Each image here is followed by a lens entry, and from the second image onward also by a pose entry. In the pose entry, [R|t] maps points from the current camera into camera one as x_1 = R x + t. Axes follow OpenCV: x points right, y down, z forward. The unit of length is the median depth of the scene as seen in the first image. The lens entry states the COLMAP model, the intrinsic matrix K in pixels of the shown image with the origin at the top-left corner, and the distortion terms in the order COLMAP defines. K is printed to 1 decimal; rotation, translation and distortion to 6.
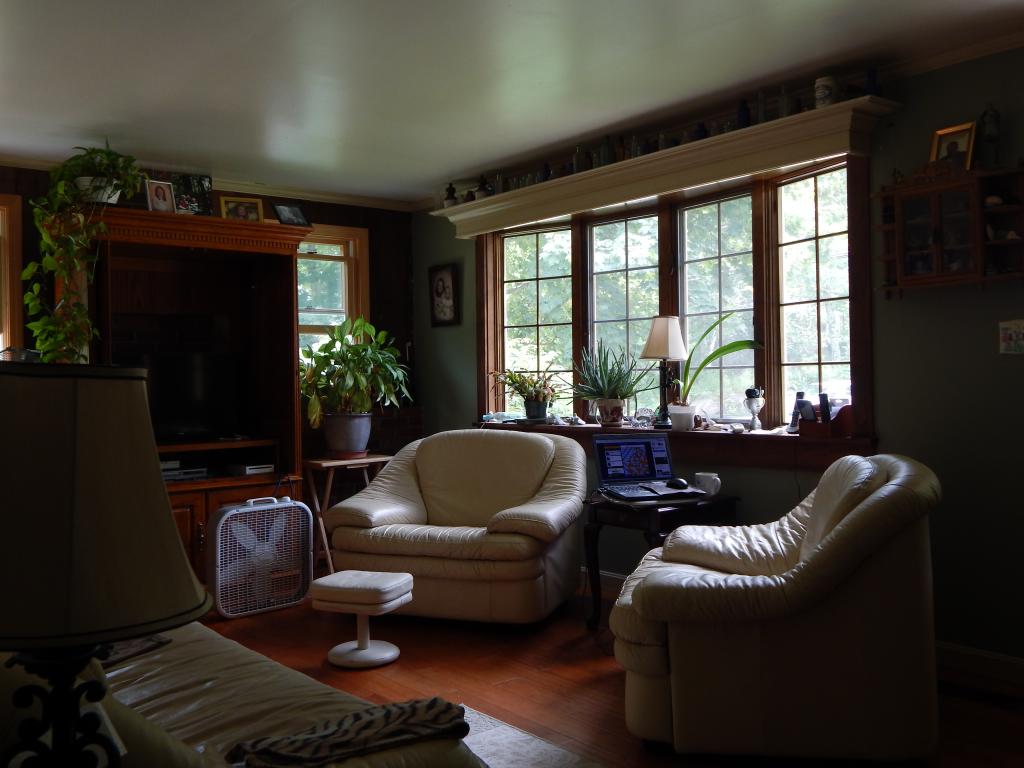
lens RADIAL K [[924.3, 0, 512.0], [0, 924.3, 384.0], [0, 0, 1]] dist [-0.009949, -0.003414]
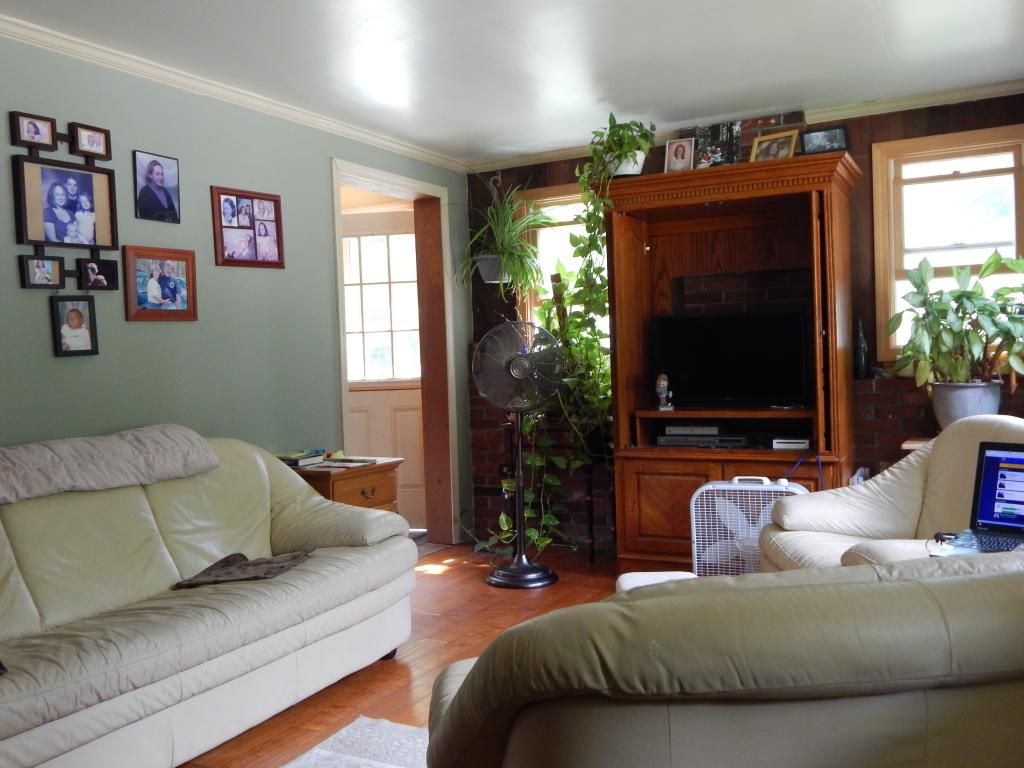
lens RADIAL K [[924.3, 0, 512.0], [0, 924.3, 384.0], [0, 0, 1]] dist [-0.009949, -0.003414]
pose [[0.378282, 0.036871, -0.924956, 0.454984], [0.025696, 0.998403, 0.050307, -0.015783], [0.925334, -0.042798, 0.376730, 0.452118]]
